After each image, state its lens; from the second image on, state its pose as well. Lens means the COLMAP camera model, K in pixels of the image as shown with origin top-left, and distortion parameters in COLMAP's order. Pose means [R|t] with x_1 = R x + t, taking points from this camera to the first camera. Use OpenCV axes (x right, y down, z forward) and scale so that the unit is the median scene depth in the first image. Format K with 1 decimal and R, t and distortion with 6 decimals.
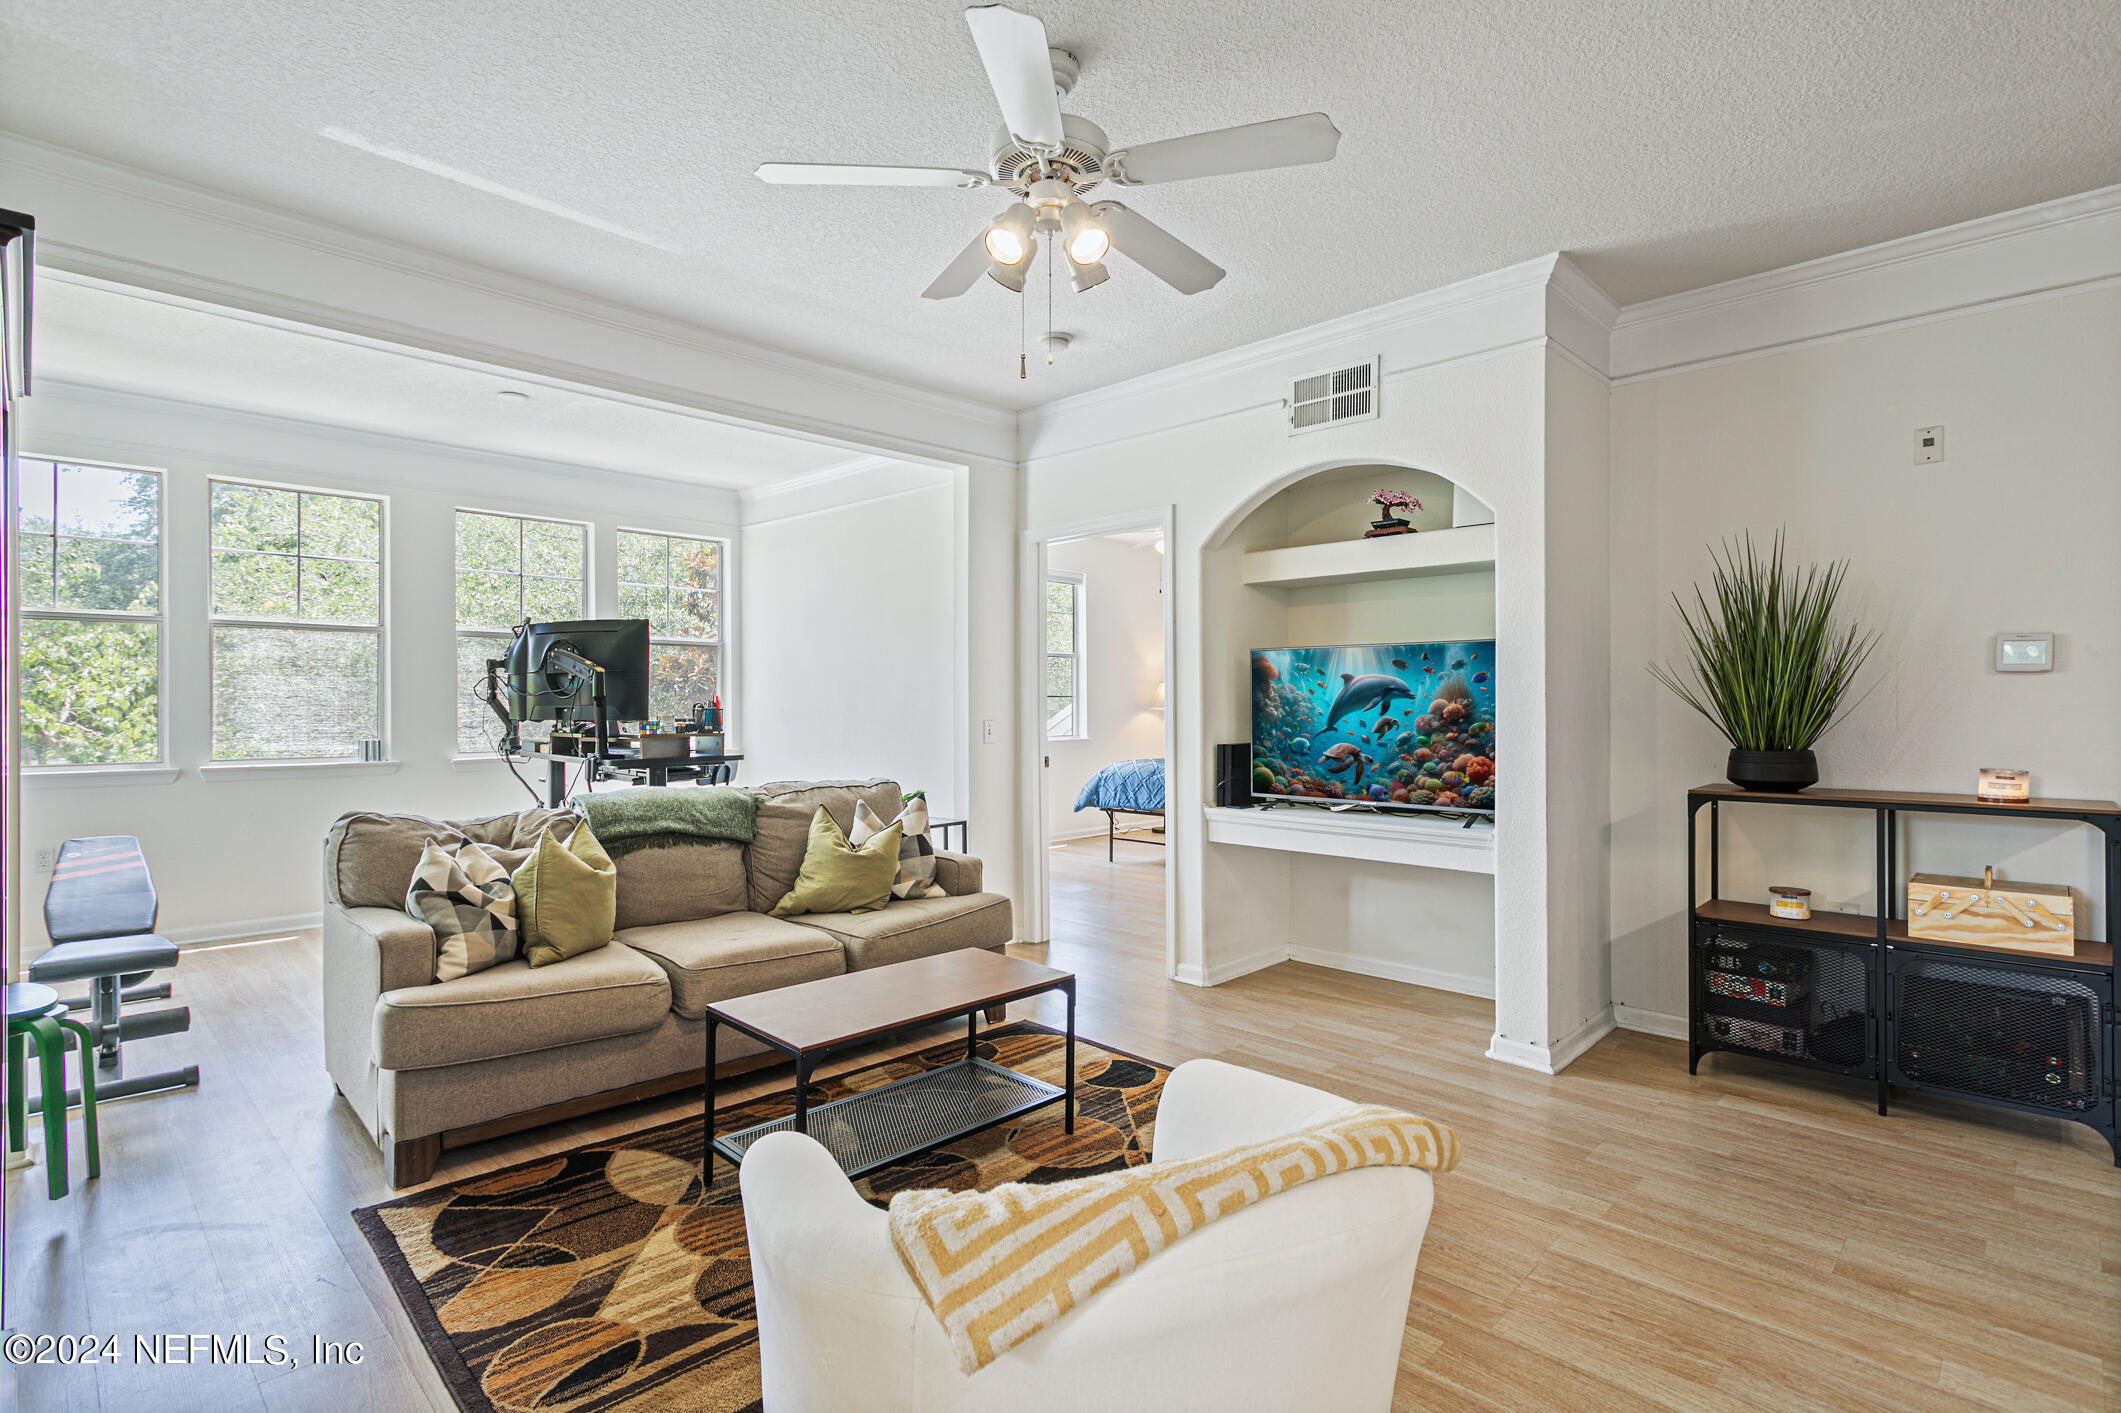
lens RADIAL K [[1057.9, 0, 1021.1], [0, 1057.9, 711.5], [0, 0, 1]] dist [0.004854, 0.000872]
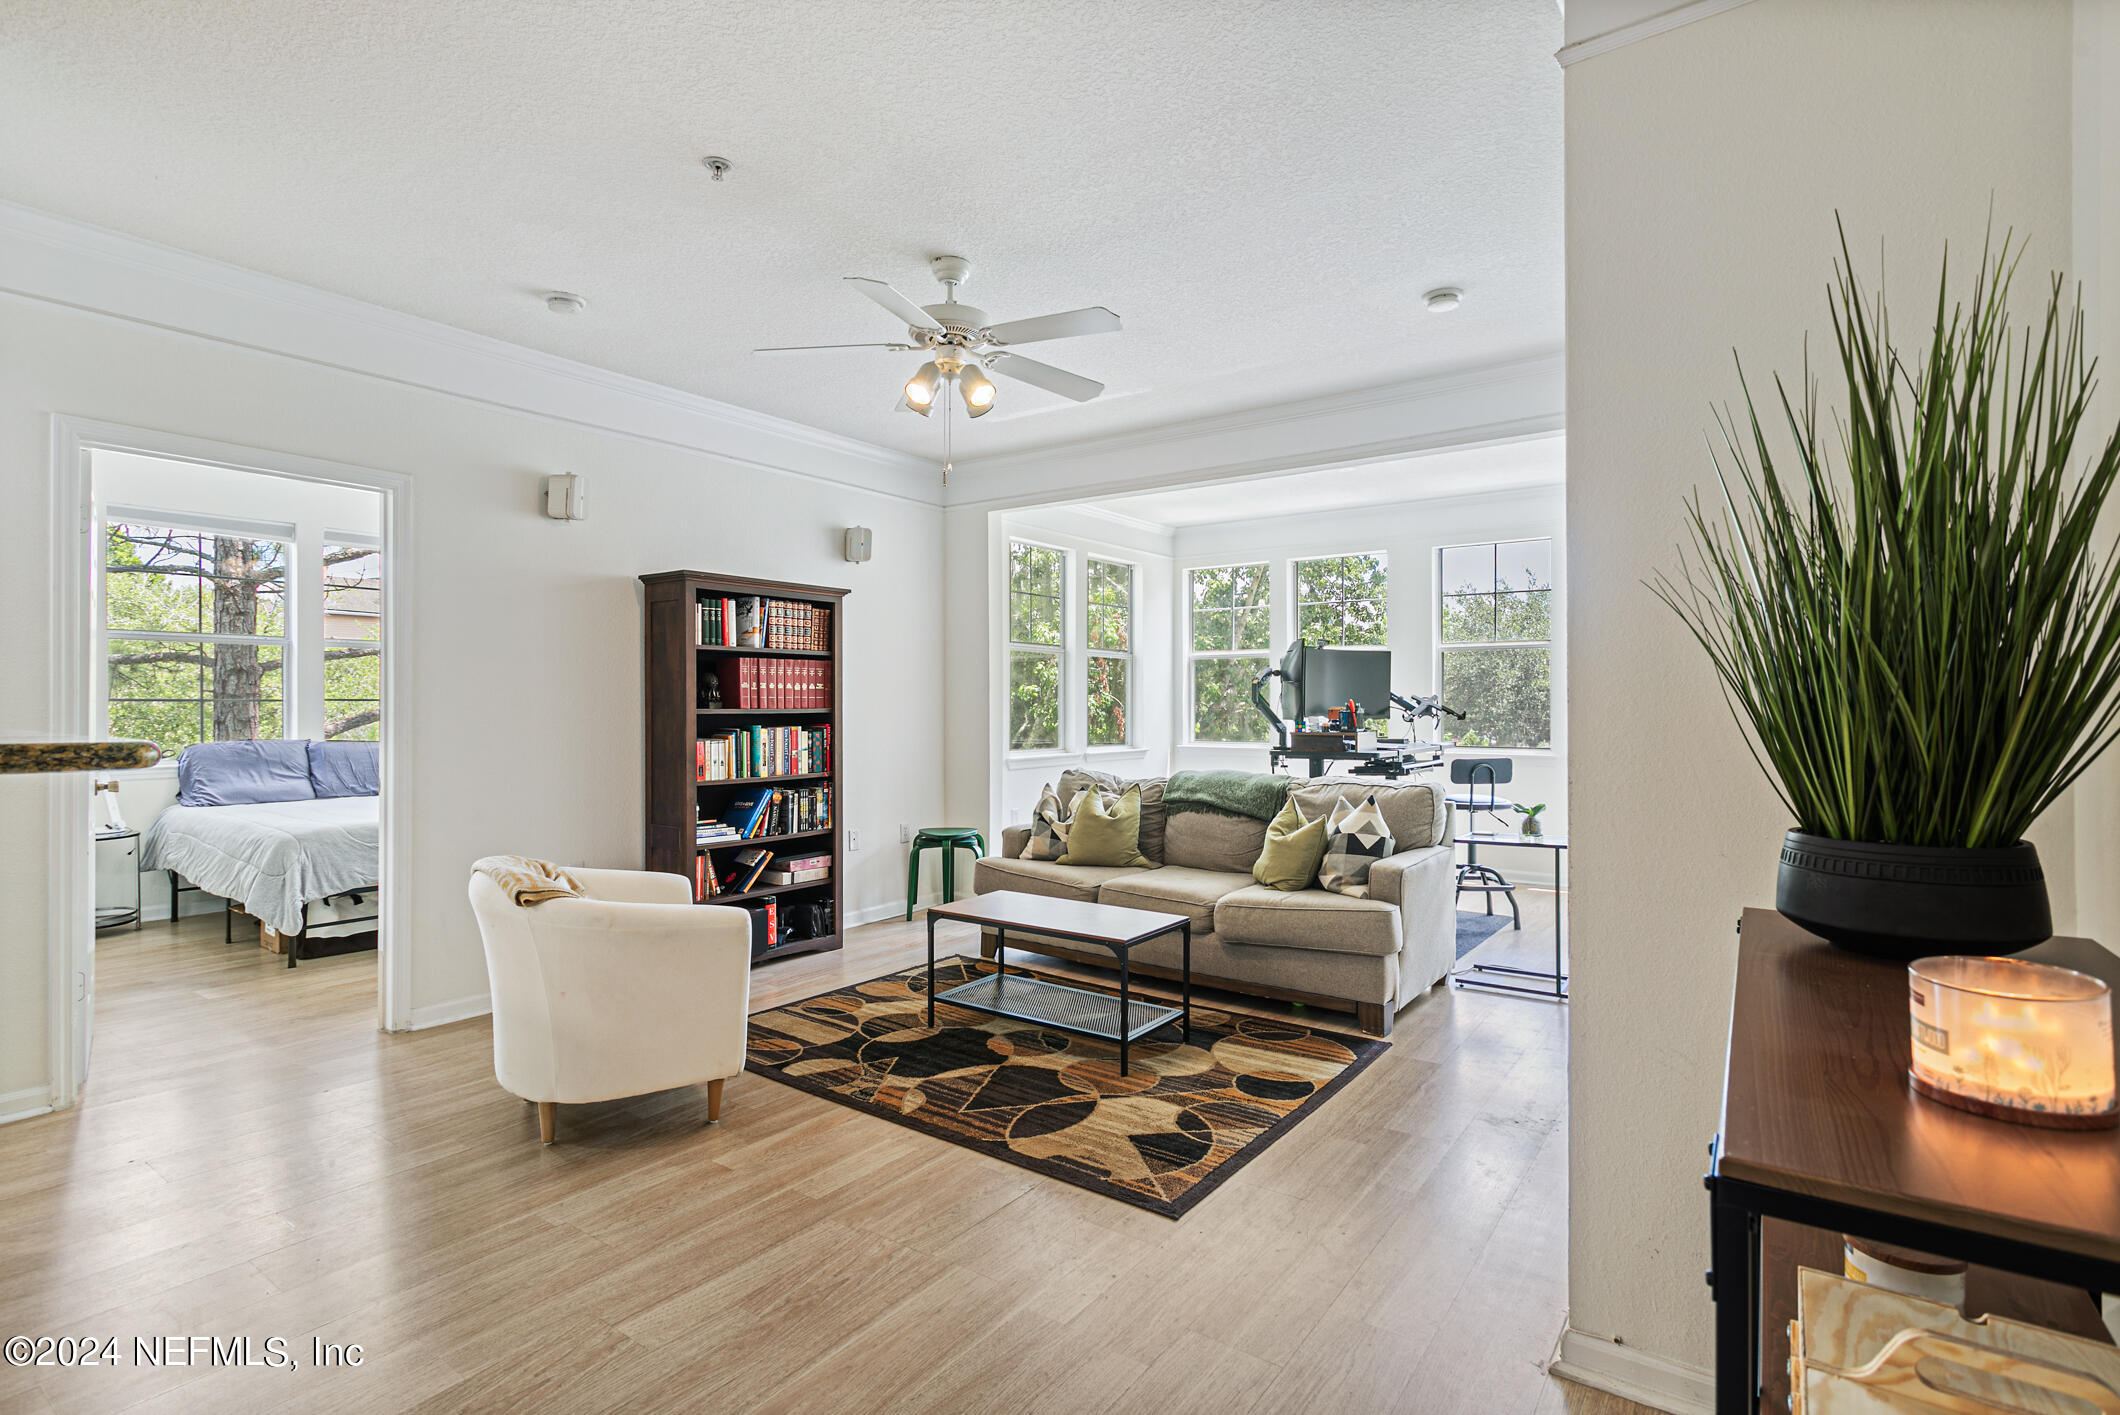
lens RADIAL K [[1030.3, 0, 1046.4], [0, 1030.3, 703.8], [0, 0, 1]] dist [-0.007669, -0.000474]
pose [[0.132288, -0.002937, -0.991207, 1.150249], [-0.005200, 0.999980, -0.003657, -0.008254], [0.991198, 0.005638, 0.132270, 0.753564]]
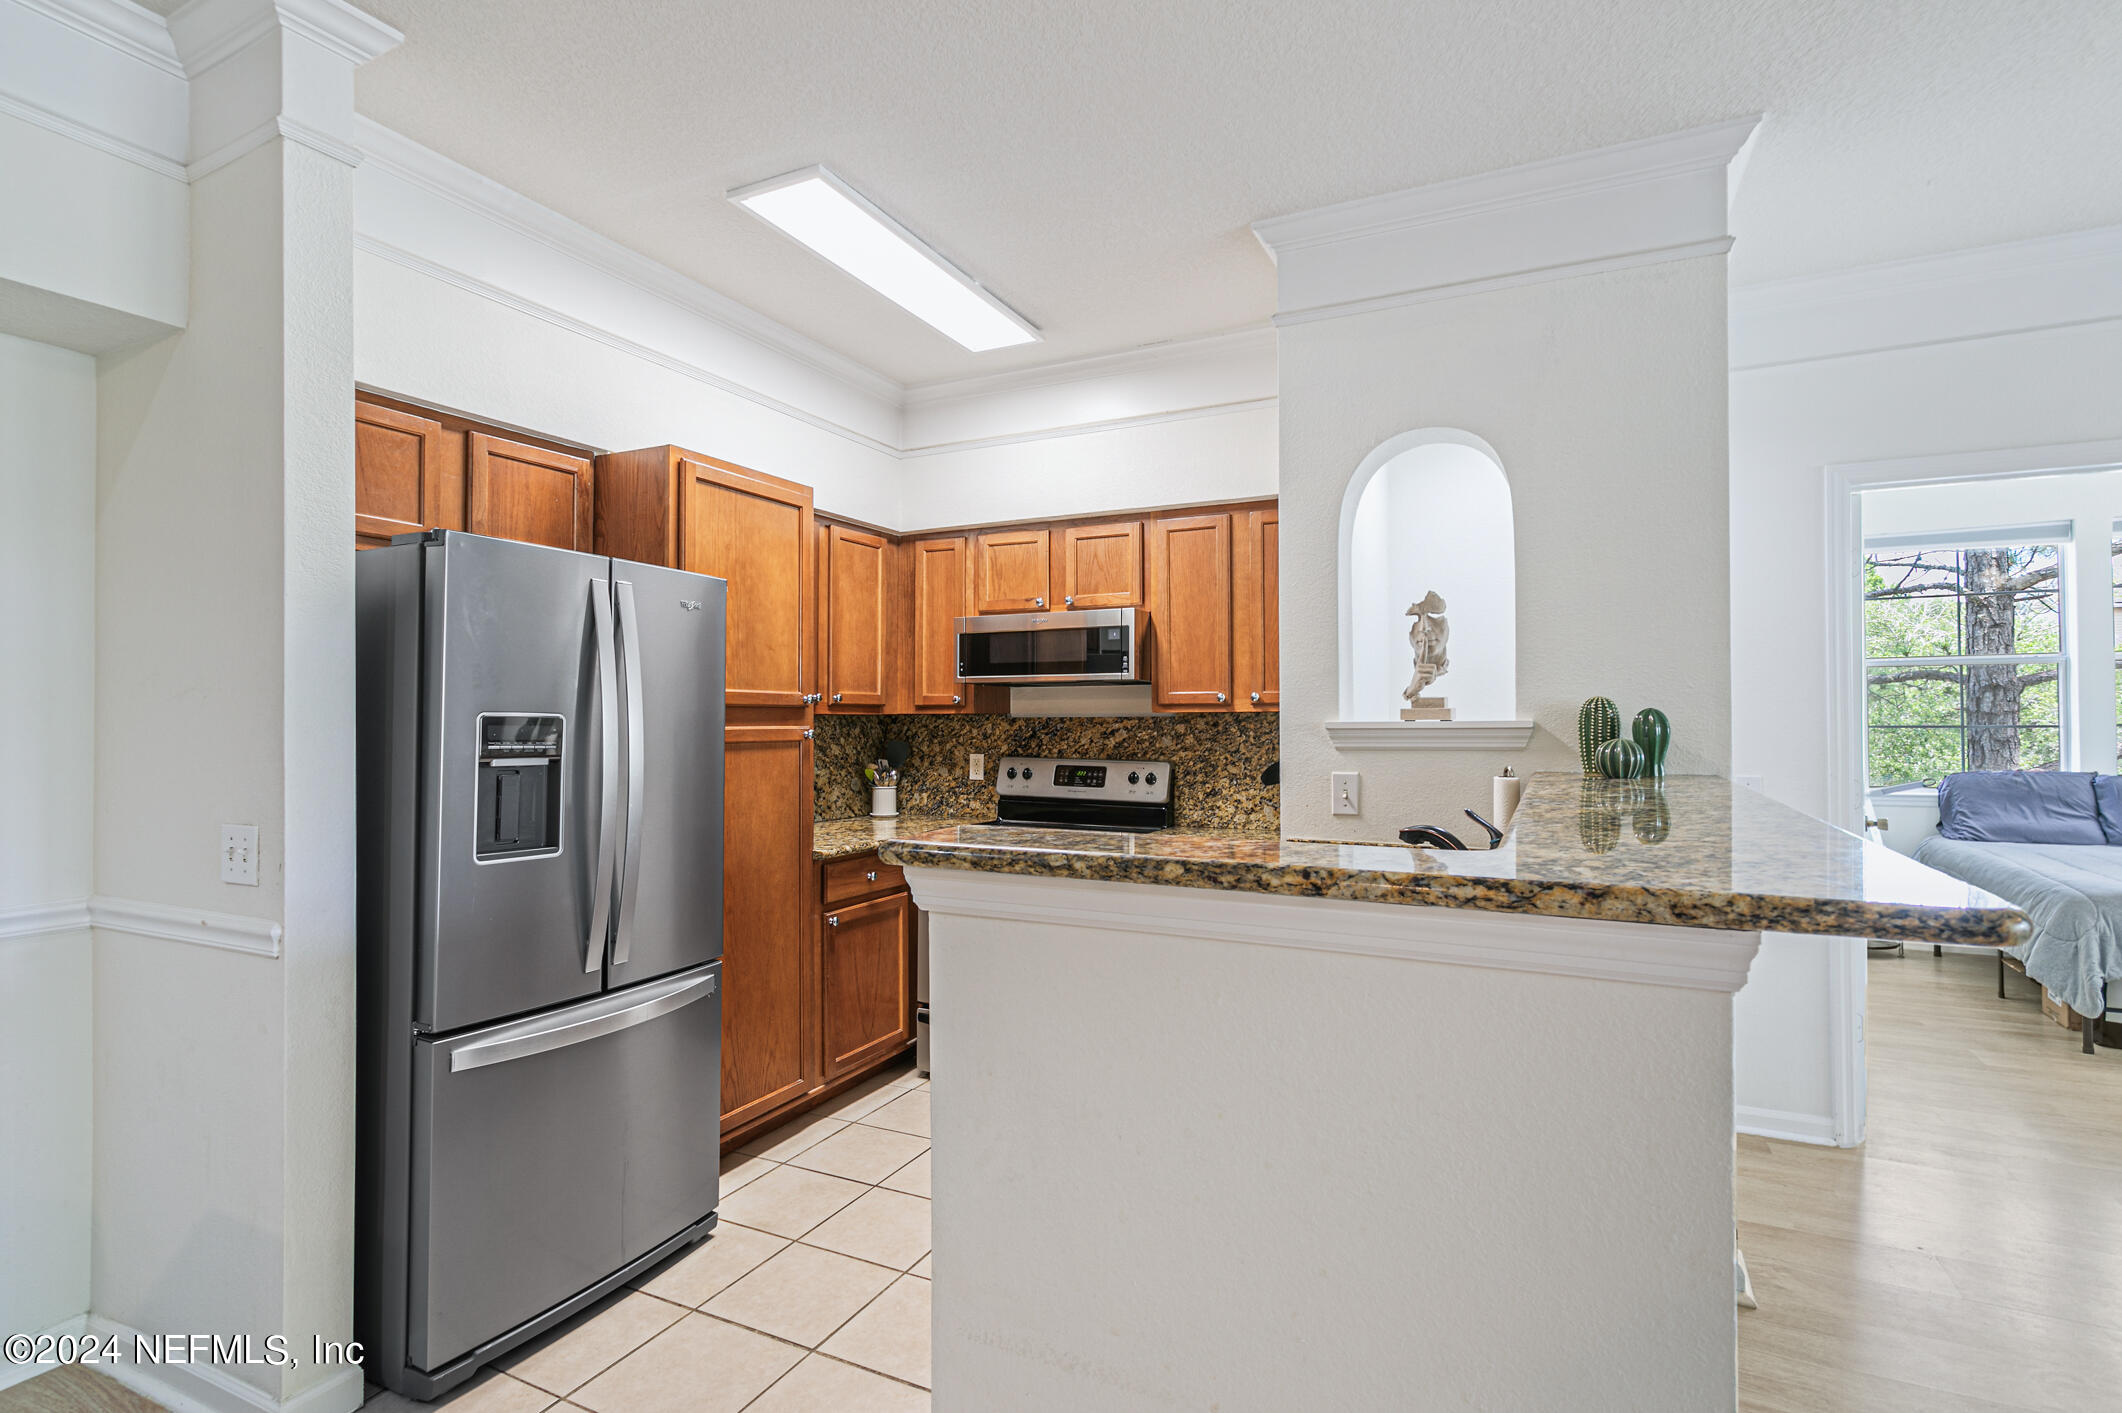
lens RADIAL K [[1008.9, 0, 1133.7], [0, 1008.9, 712.0], [0, 0, 1]] dist [0.025091, 0.001111]
pose [[-0.940362, 0.003856, -0.340154, 1.025058], [0.004357, 0.999990, -0.000707, -0.047754], [0.340148, -0.002147, -0.940369, 0.638097]]
